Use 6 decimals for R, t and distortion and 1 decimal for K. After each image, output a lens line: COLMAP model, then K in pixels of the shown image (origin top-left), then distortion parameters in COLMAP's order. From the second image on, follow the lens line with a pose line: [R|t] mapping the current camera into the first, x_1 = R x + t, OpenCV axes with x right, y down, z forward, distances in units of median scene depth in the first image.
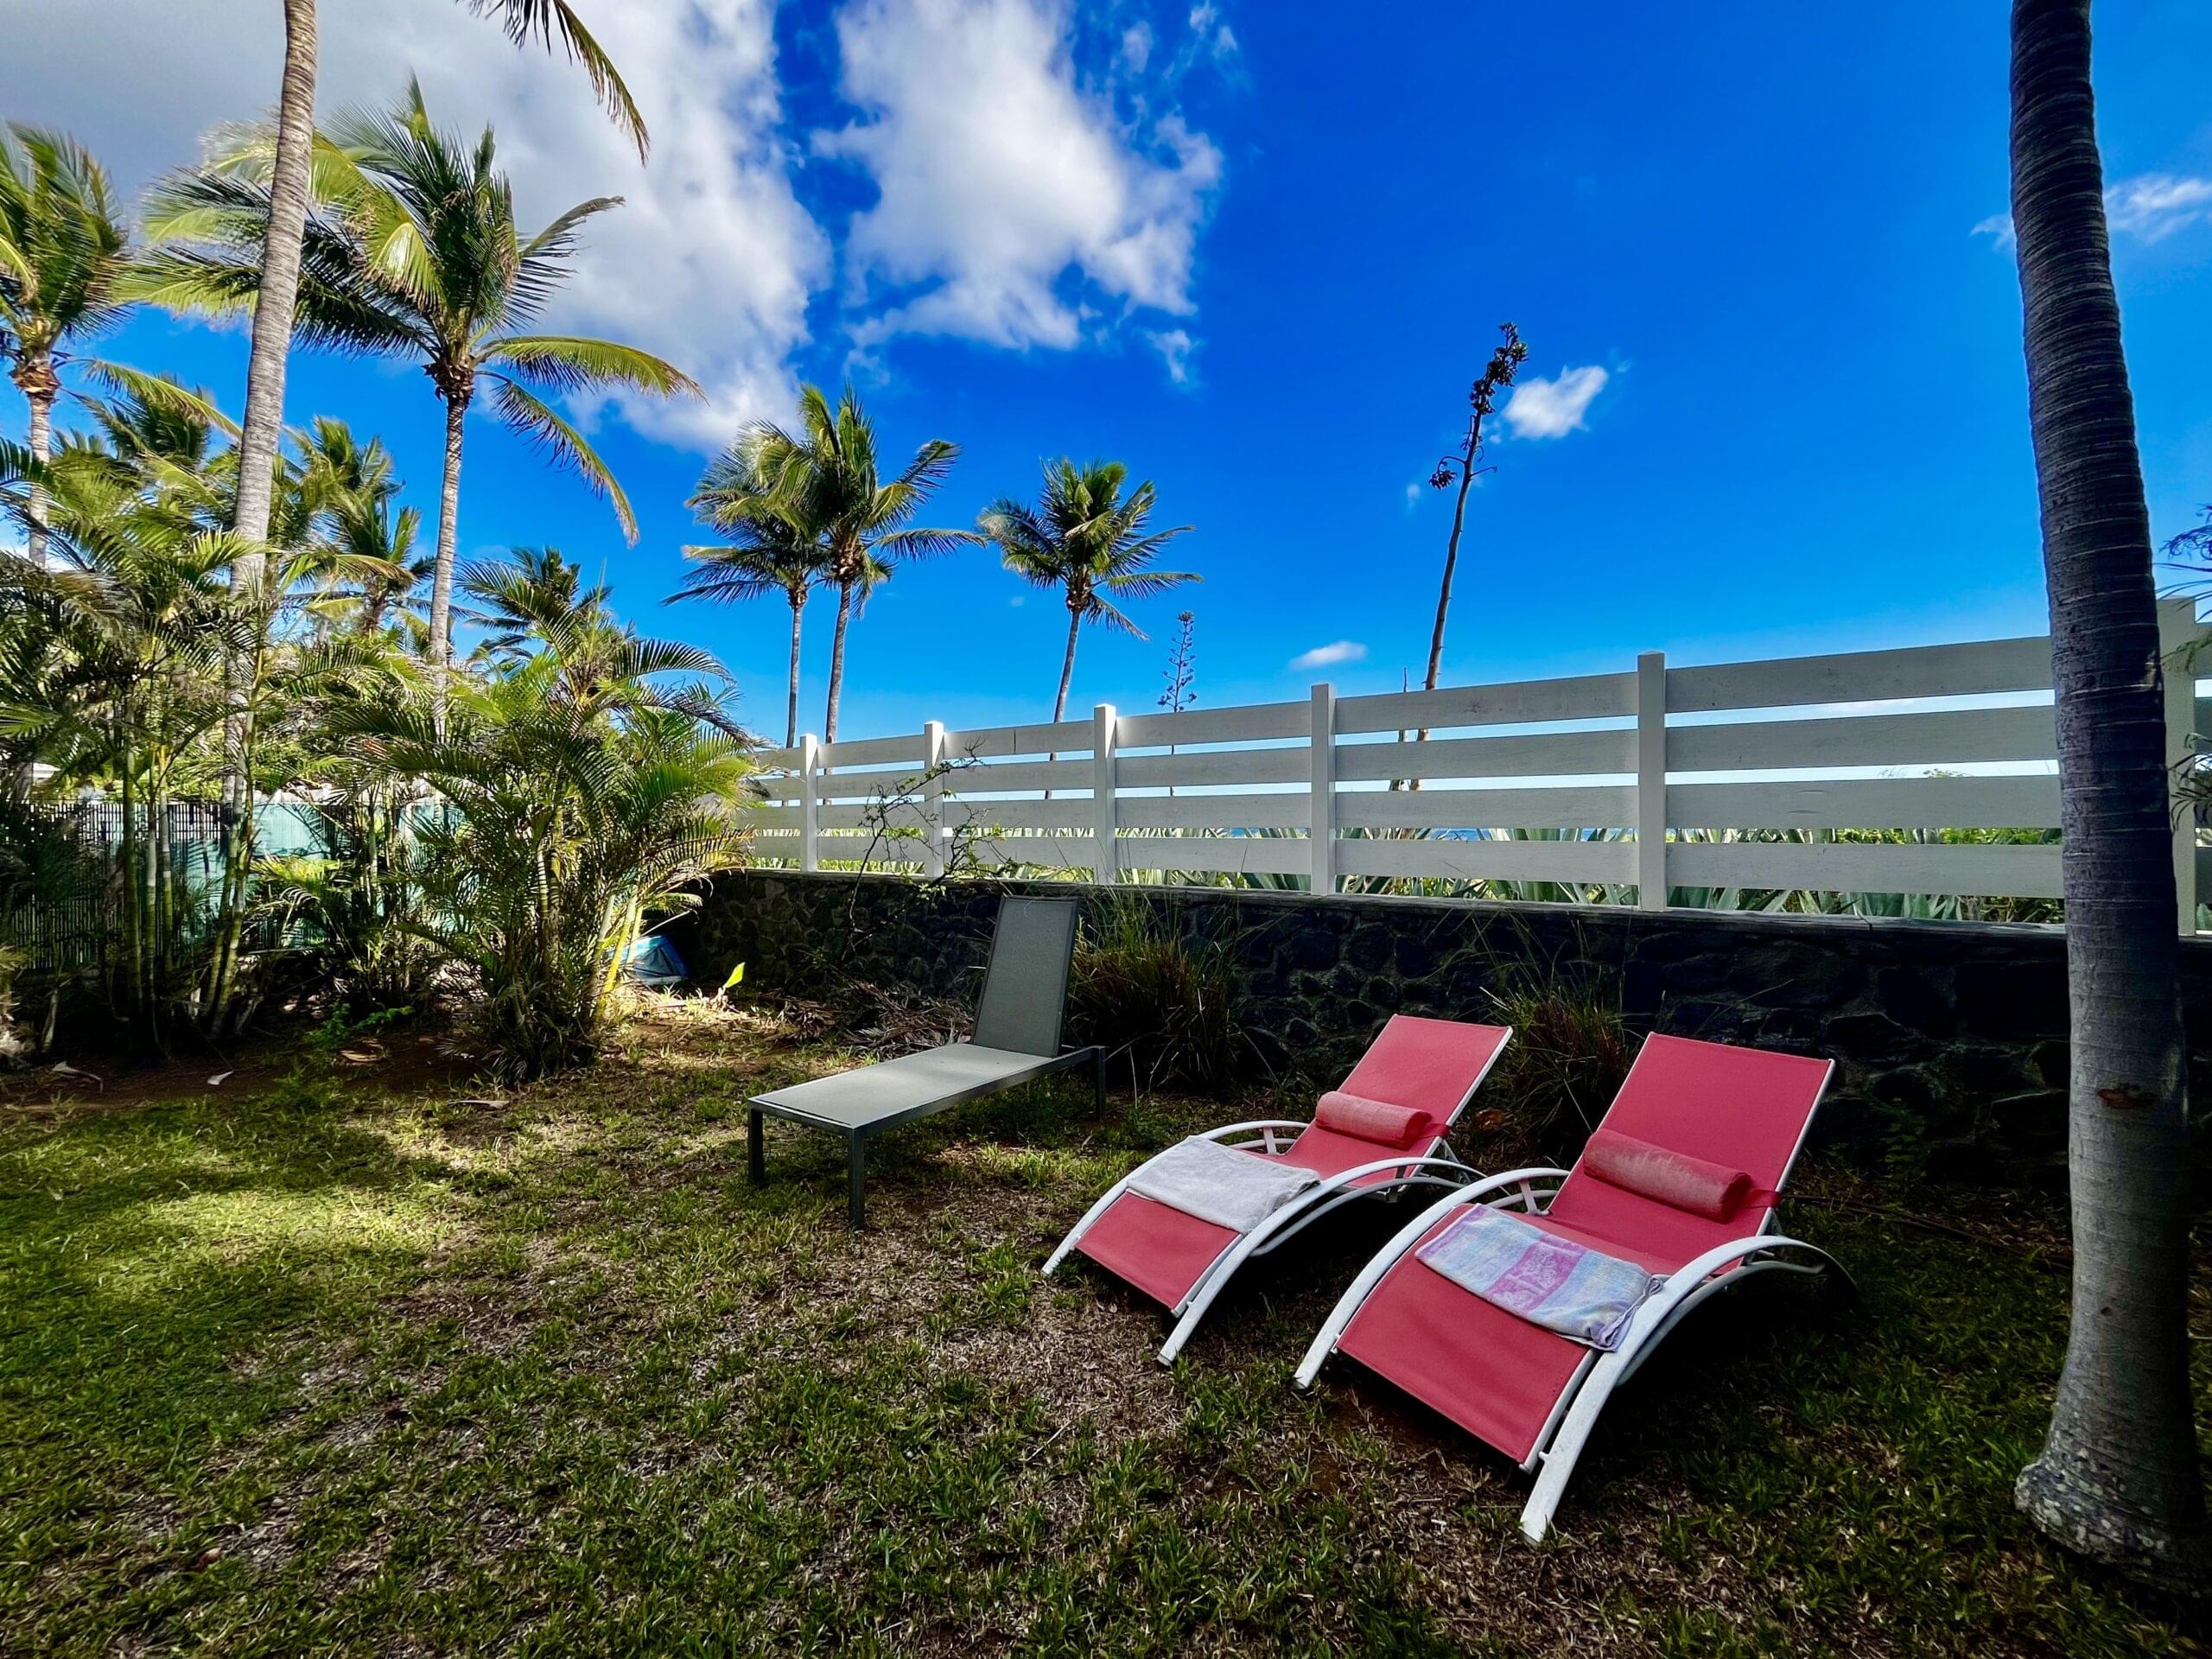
lens RADIAL K [[904.4, 0, 1100.6], [0, 904.4, 827.2], [0, 0, 1]] dist [-0.001918, 0.000277]
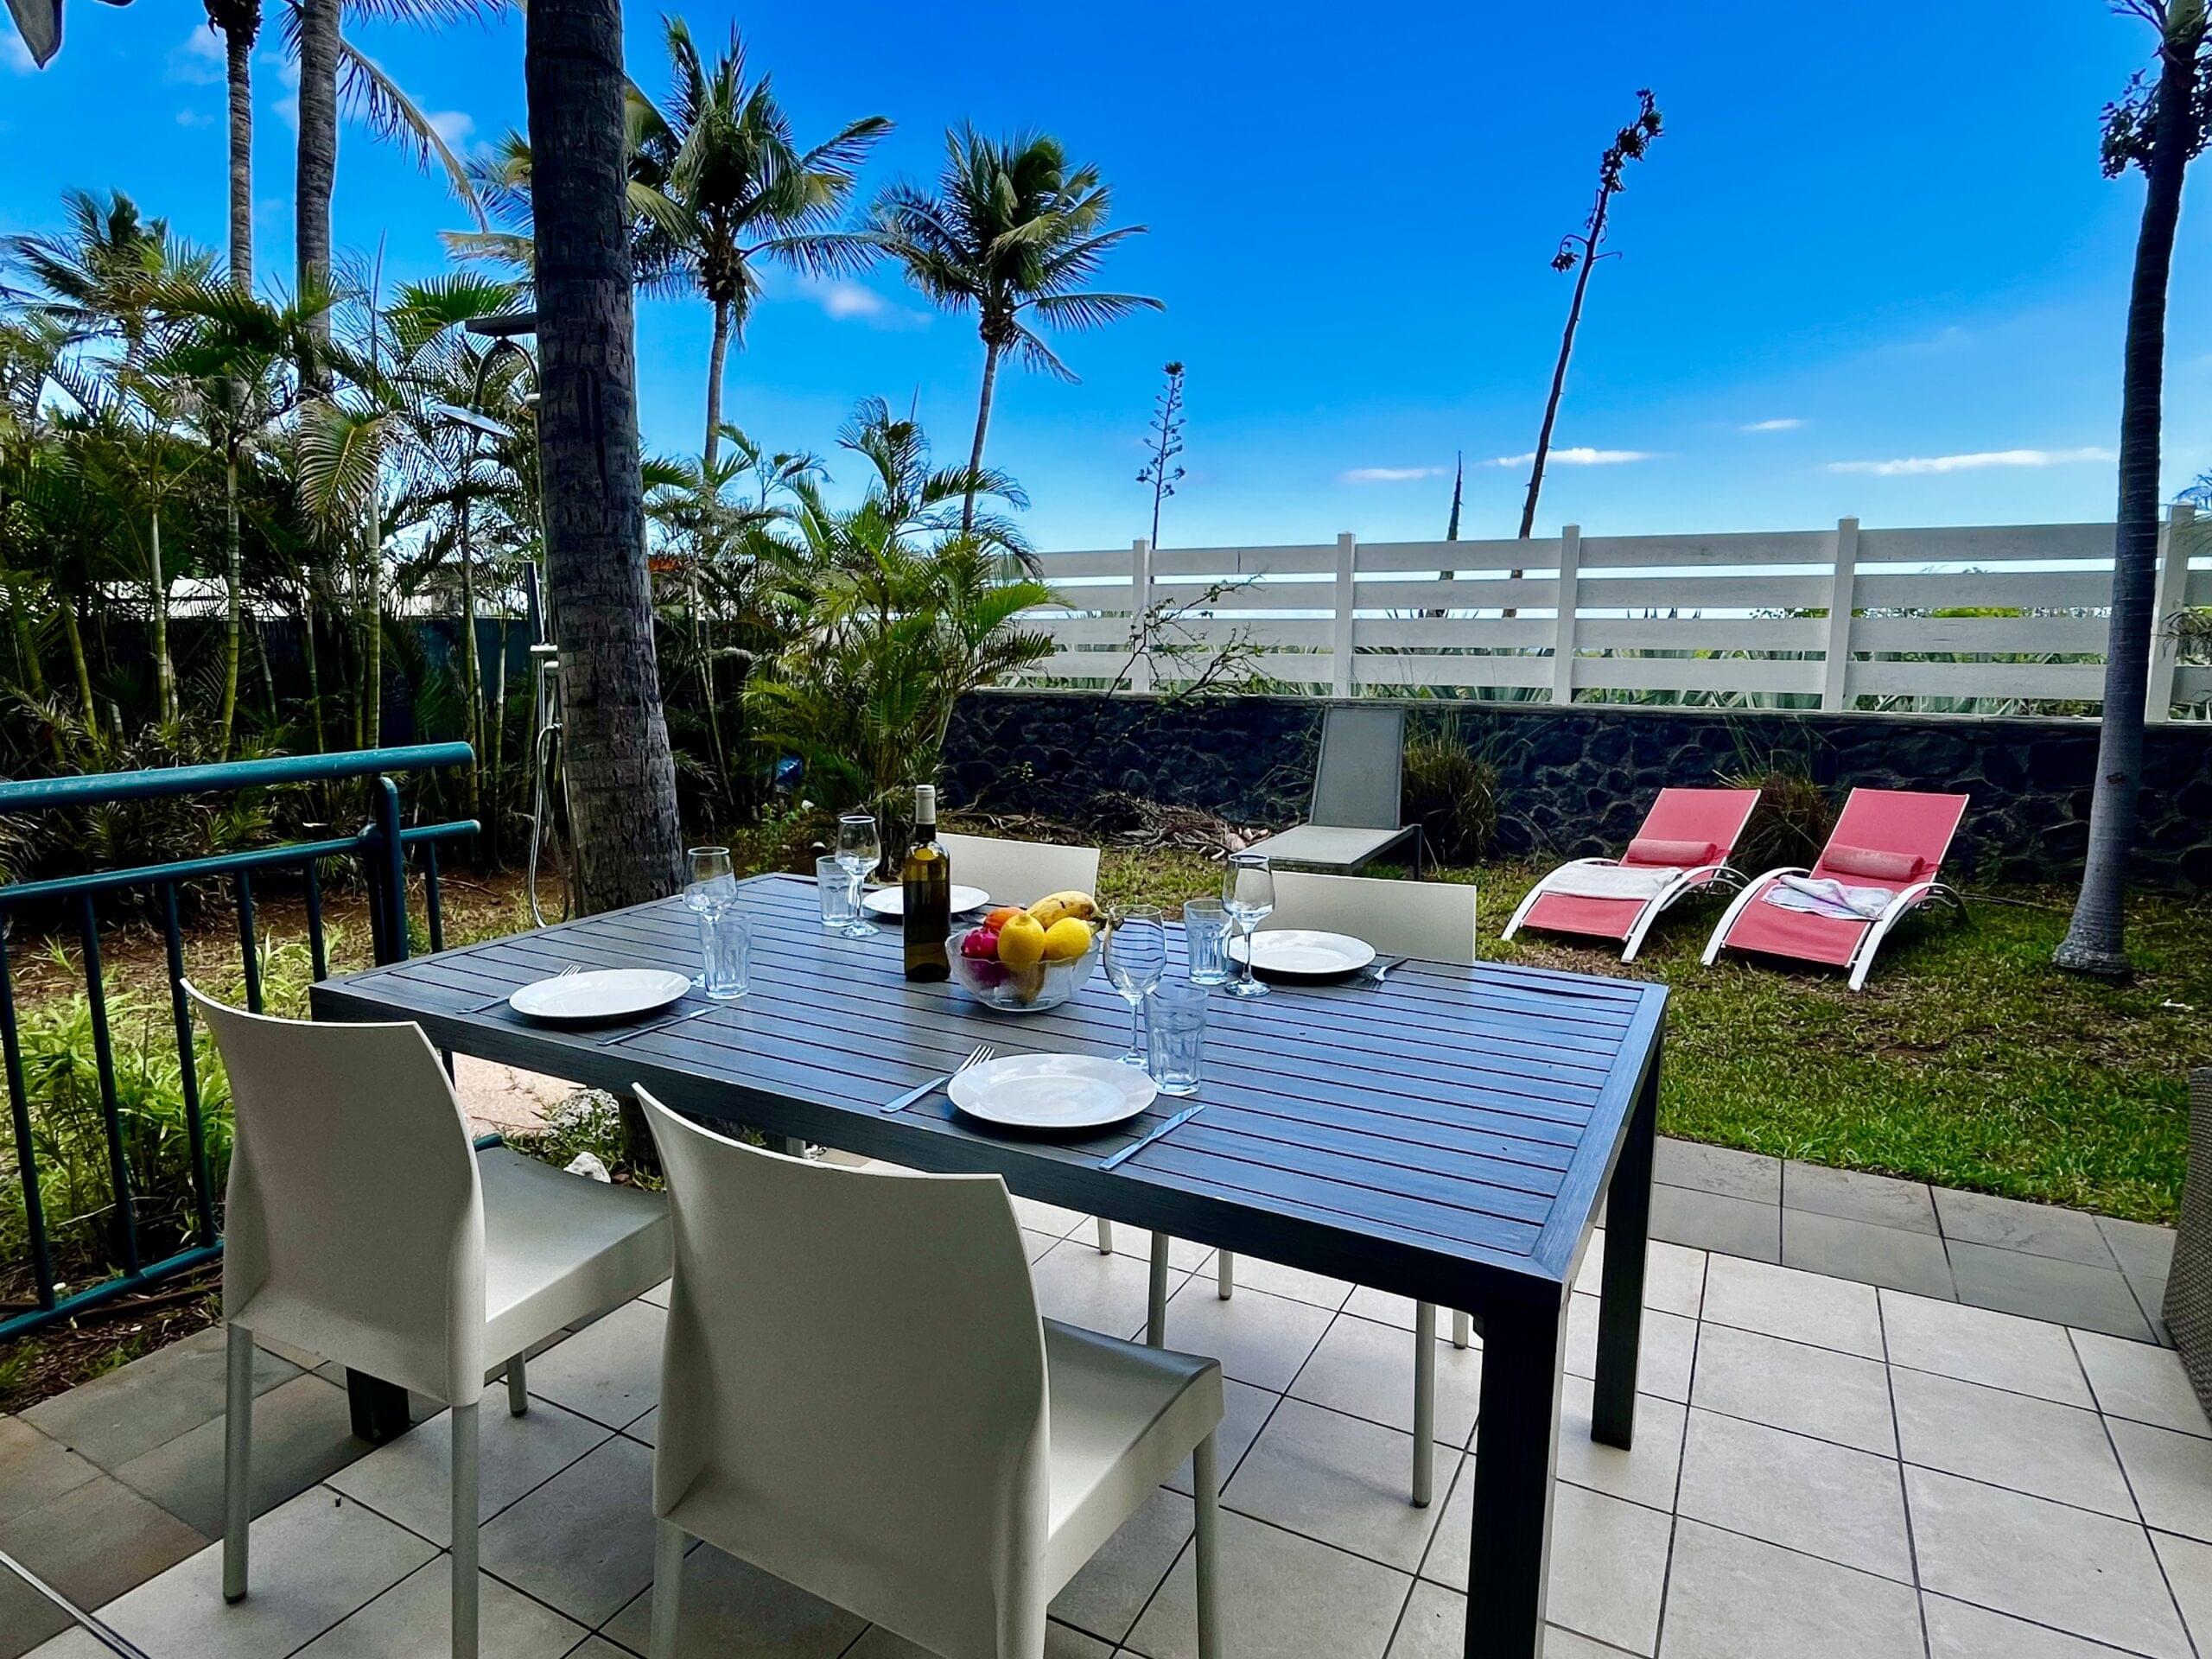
lens RADIAL K [[1253.6, 0, 1089.1], [0, 1253.6, 832.0], [0, 0, 1]] dist [-0.002286, 0.001168]
pose [[0.988926, -0.022030, 0.146766, -0.690771], [-0.001914, 0.986946, 0.161042, -0.028018], [-0.148398, -0.159539, 0.975974, -0.626028]]
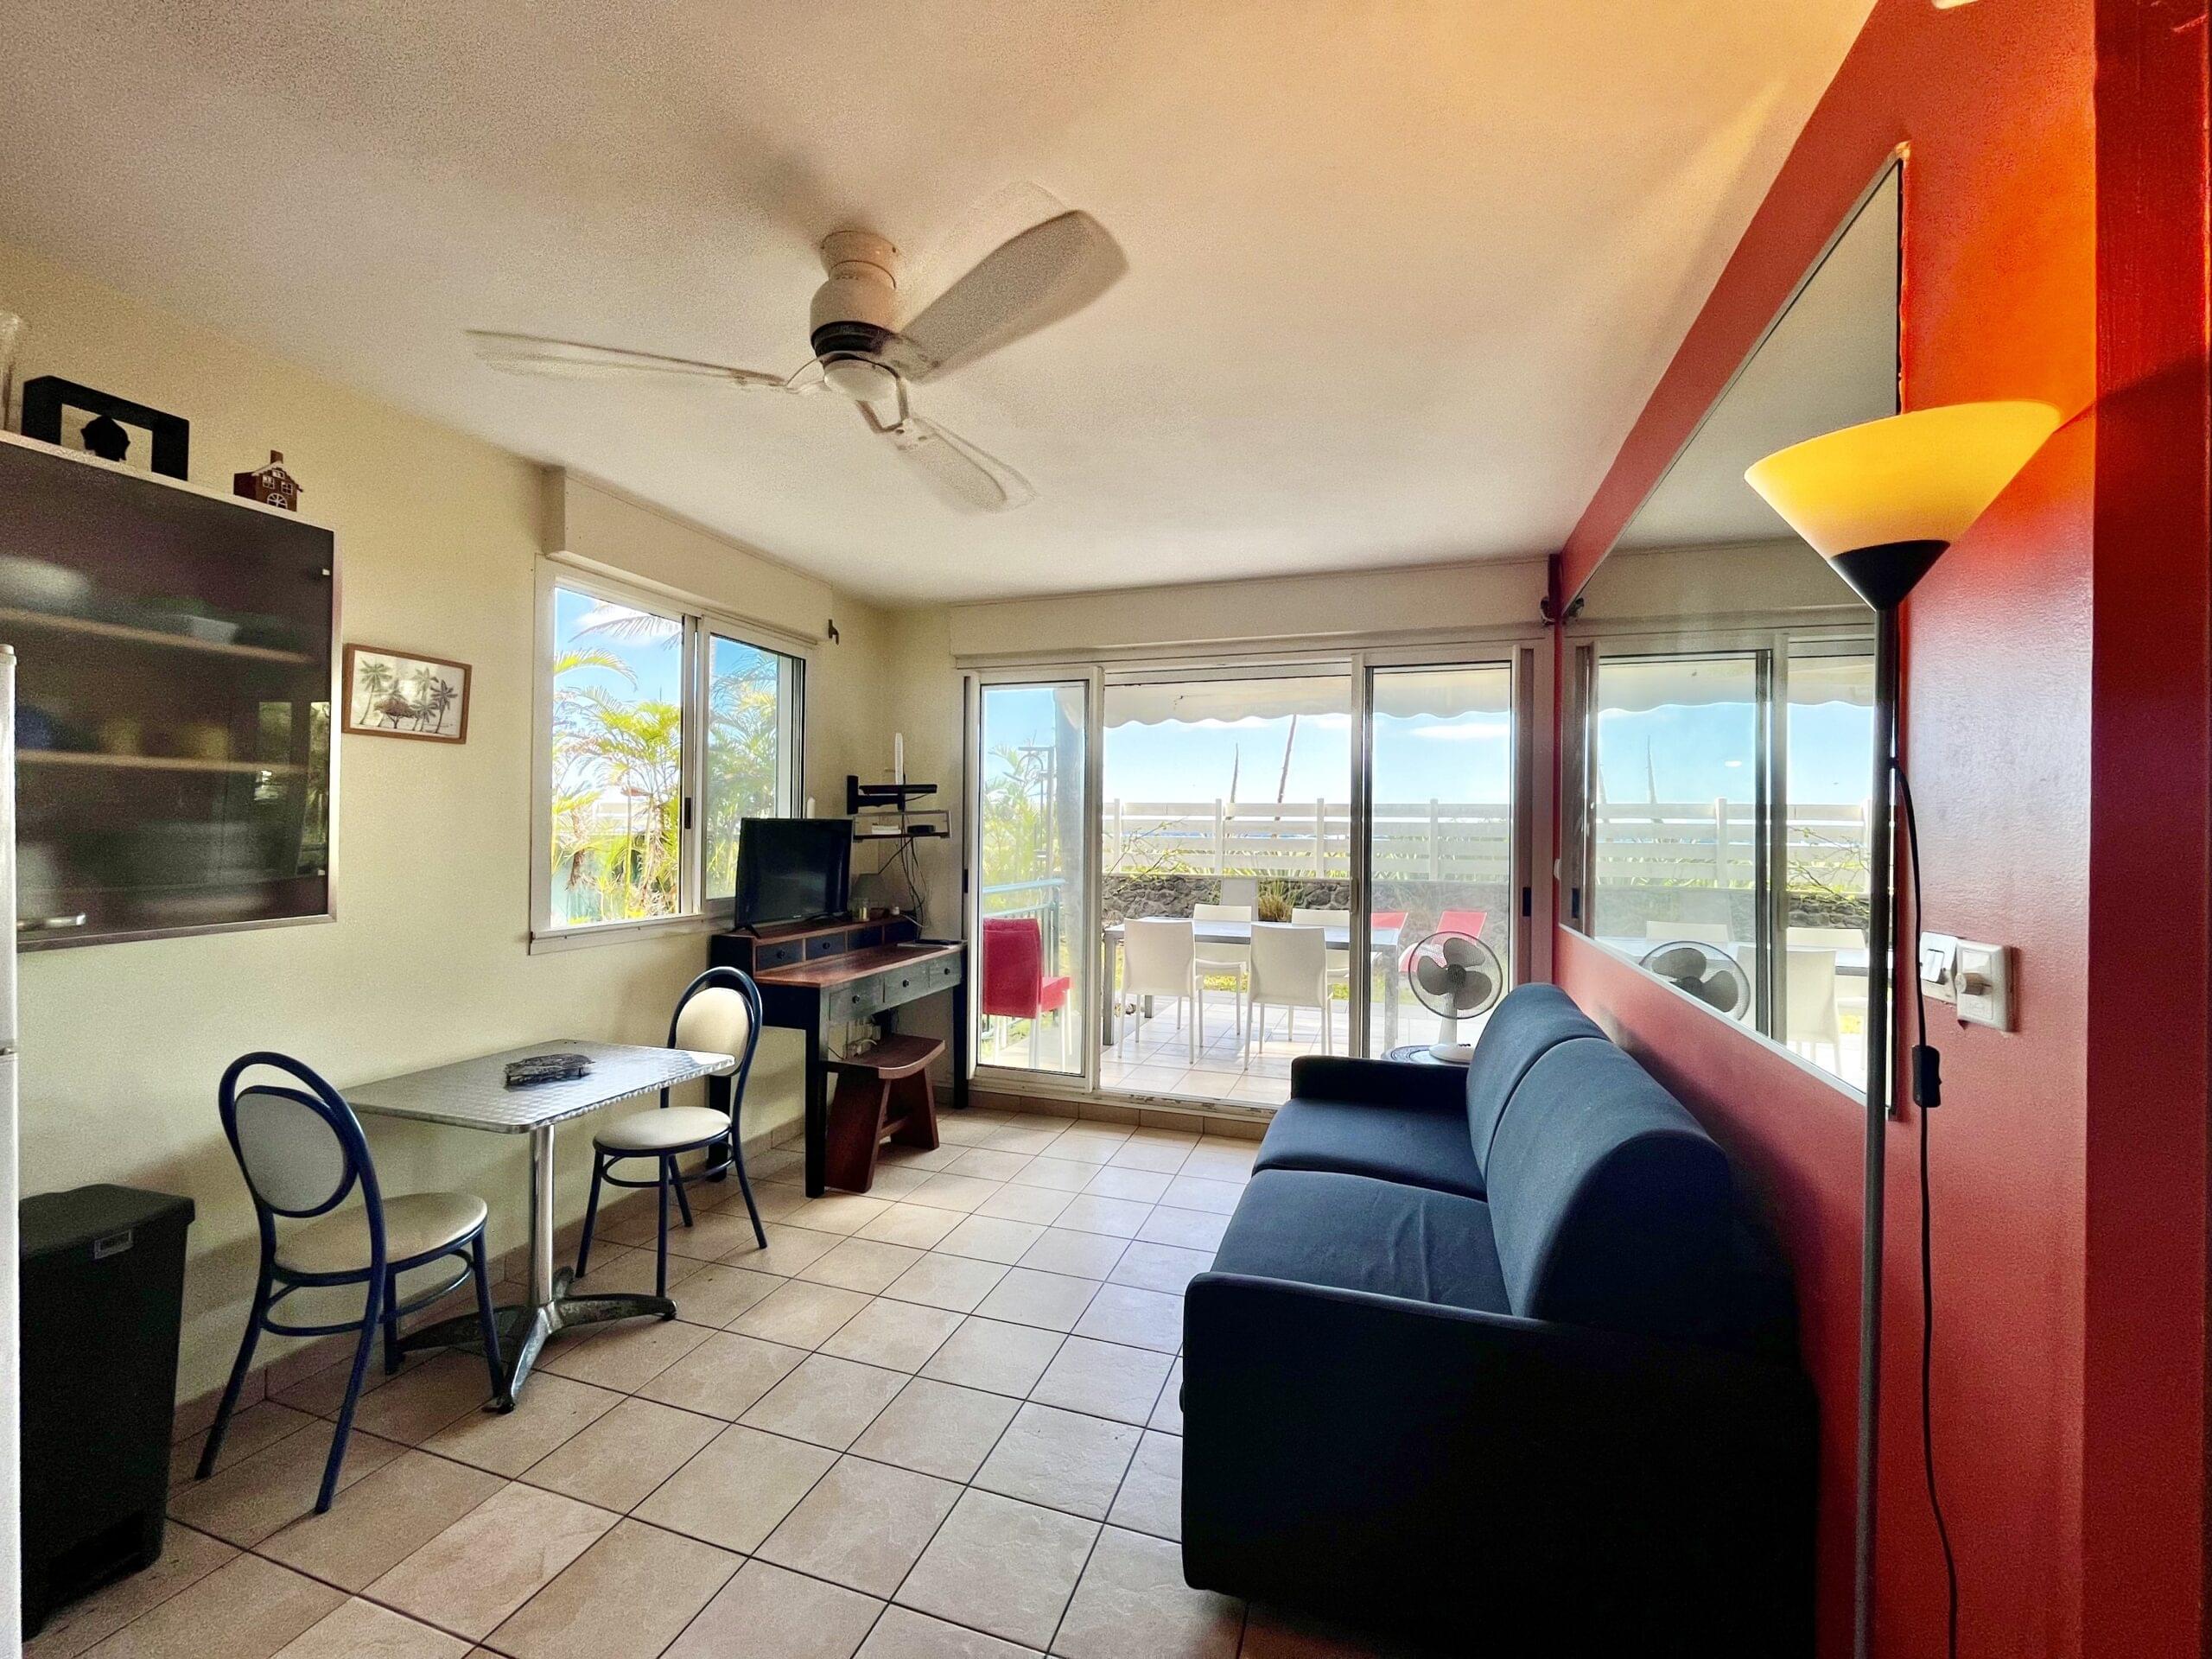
lens RADIAL K [[904.4, 0, 1103.9], [0, 904.4, 827.3], [0, 0, 1]] dist [-0.001918, 0.000277]
pose [[0.952743, 0.013795, 0.303465, -1.293674], [-0.012668, 0.999904, -0.005683, -0.056748], [-0.303514, 0.001570, 0.952826, -1.487214]]
